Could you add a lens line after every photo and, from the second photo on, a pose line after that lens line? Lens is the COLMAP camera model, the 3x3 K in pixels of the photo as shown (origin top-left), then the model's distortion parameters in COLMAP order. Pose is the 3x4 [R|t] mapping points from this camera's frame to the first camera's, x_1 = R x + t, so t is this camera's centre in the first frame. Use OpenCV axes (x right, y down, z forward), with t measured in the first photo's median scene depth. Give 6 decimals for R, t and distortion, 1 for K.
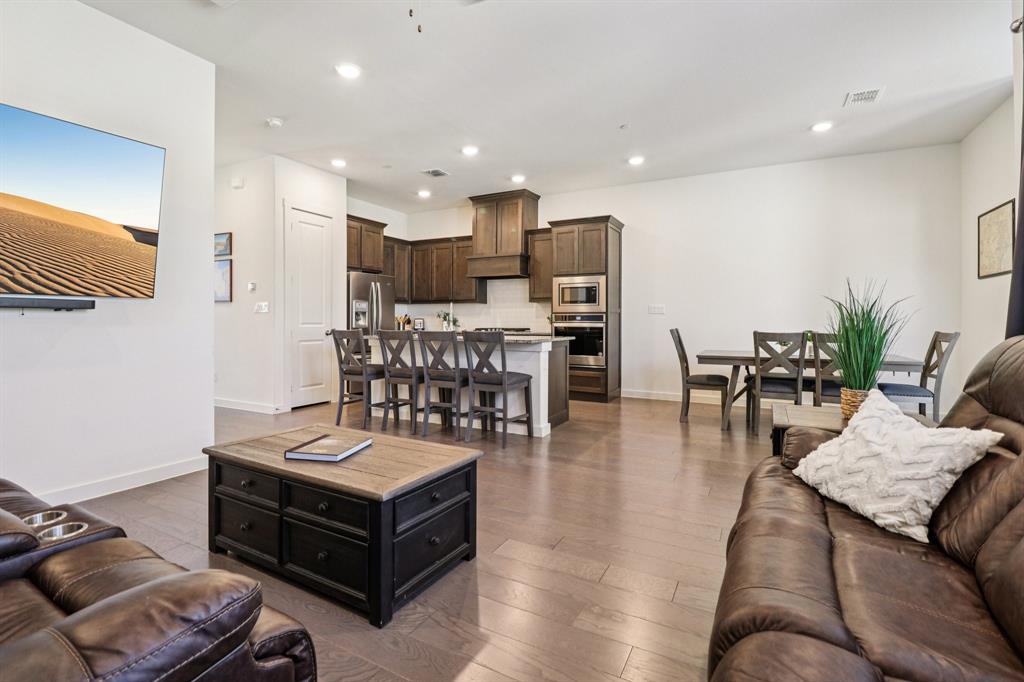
lens RADIAL K [[476.7, 0, 501.9], [0, 476.7, 323.6], [0, 0, 1]] dist [-0.006158, -0.008272]
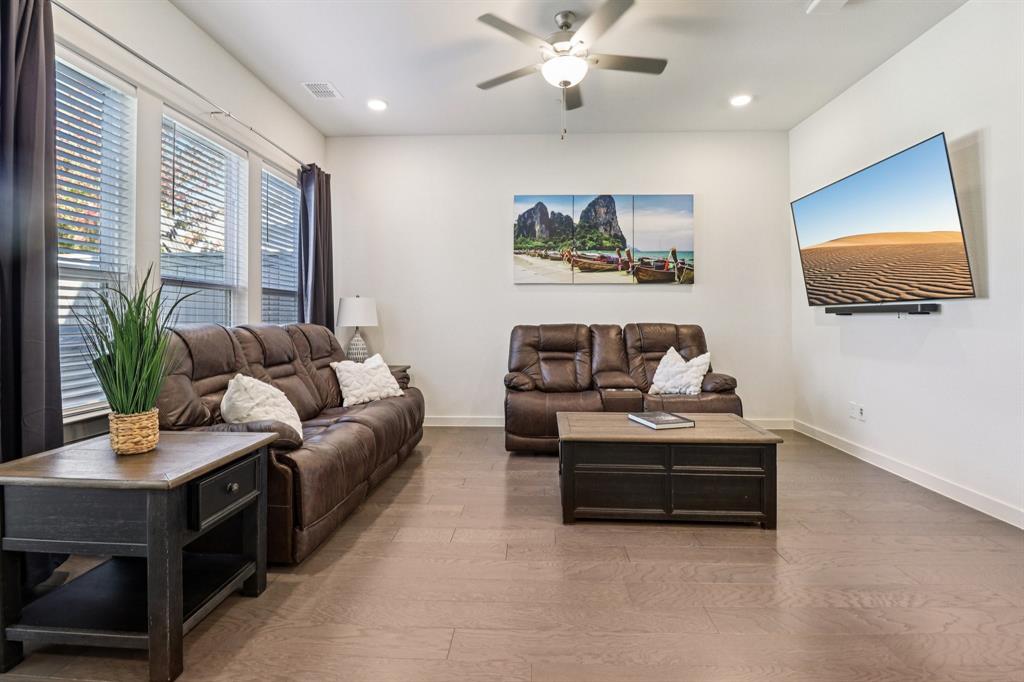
lens RADIAL K [[476.7, 0, 517.6], [0, 476.7, 310.6], [0, 0, 1]] dist [-0.006158, -0.008272]
pose [[-0.889655, -0.013111, -0.456445, 0.199917], [-0.009401, 0.999902, -0.010400, -0.005720], [0.456537, -0.004961, -0.889691, 0.663957]]
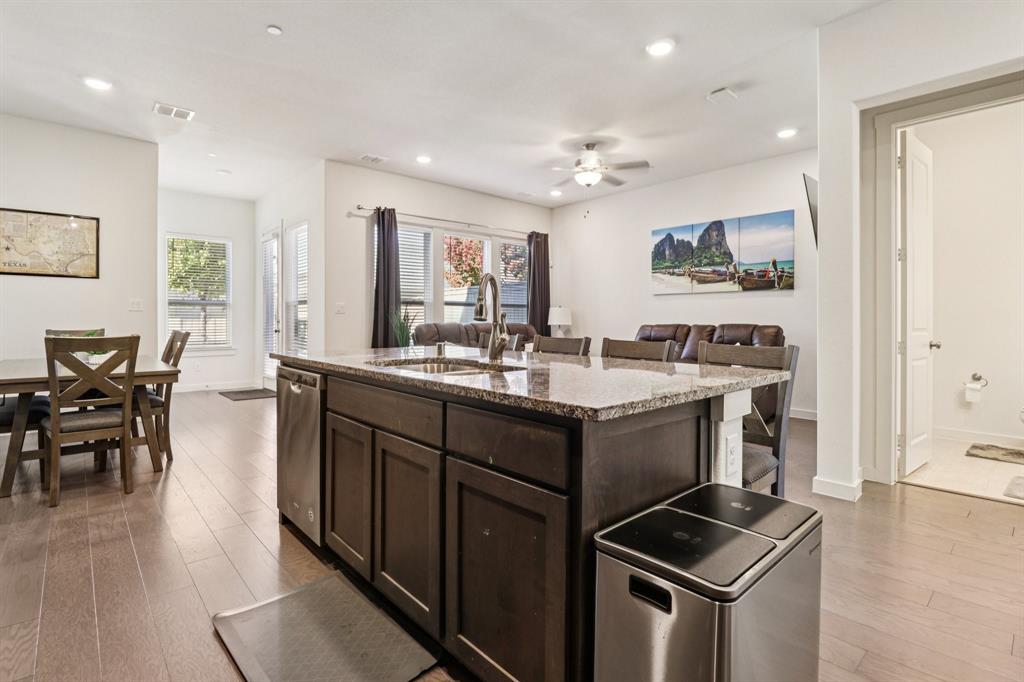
lens RADIAL K [[494.2, 0, 514.3], [0, 494.2, 317.7], [0, 0, 1]] dist [-0.013432, -0.000469]
pose [[-0.942592, -0.005798, 0.333896, -0.202622], [-0.003588, 0.999967, 0.007234, -0.012364], [-0.333927, 0.005621, -0.942582, 1.093711]]
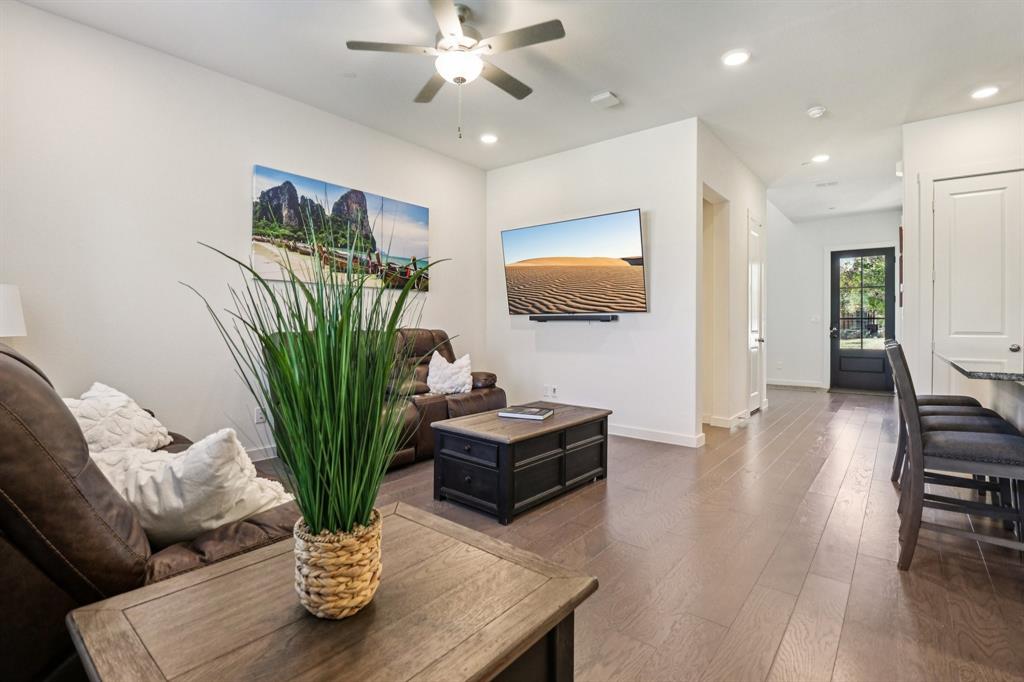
lens RADIAL K [[476.7, 0, 509.2], [0, 476.7, 326.9], [0, 0, 1]] dist [-0.006158, -0.008272]
pose [[-0.182568, -0.001018, -0.983193, 0.372870], [-0.012057, 0.999927, 0.001203, -0.001678], [0.983119, 0.012074, -0.182567, 0.413097]]
